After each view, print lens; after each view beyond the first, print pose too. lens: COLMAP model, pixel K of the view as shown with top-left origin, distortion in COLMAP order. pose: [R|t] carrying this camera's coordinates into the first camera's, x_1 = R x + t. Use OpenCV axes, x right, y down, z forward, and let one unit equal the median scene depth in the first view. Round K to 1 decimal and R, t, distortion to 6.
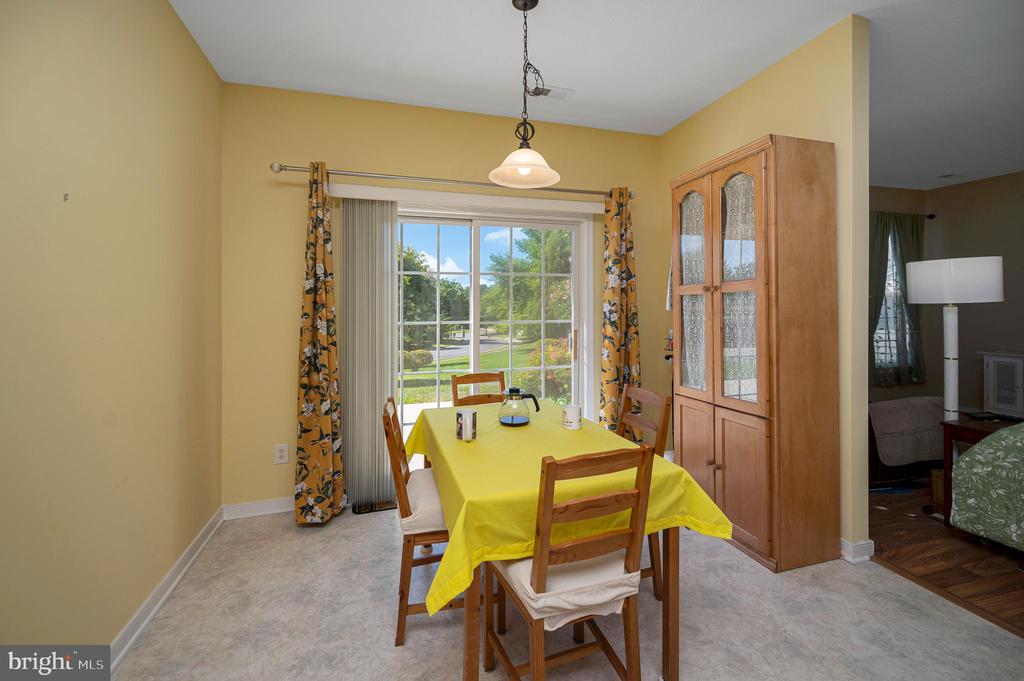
lens RADIAL K [[431.5, 0, 515.0], [0, 431.5, 294.8], [0, 0, 1]] dist [-0.000364, -0.000035]
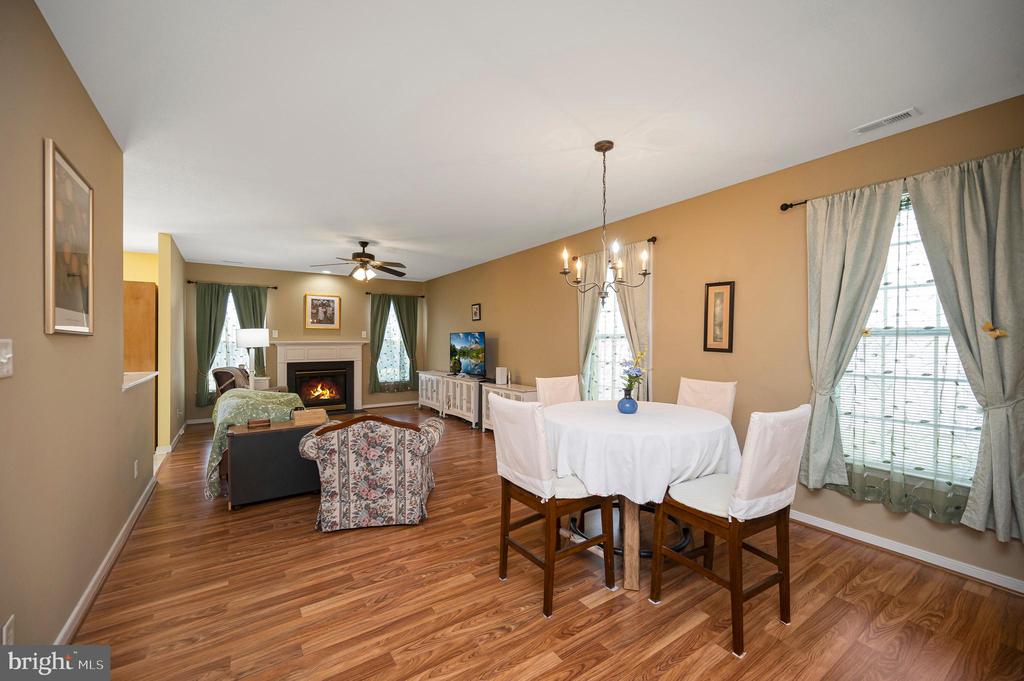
lens RADIAL K [[419.0, 0, 512.8], [0, 419.0, 334.0], [0, 0, 1]] dist [0.001531, 0.000097]
pose [[0.958660, 0.008453, 0.284427, 1.626650], [-0.009578, 0.999951, 0.002566, -0.070057], [-0.284392, -0.005184, 0.958694, -1.511393]]
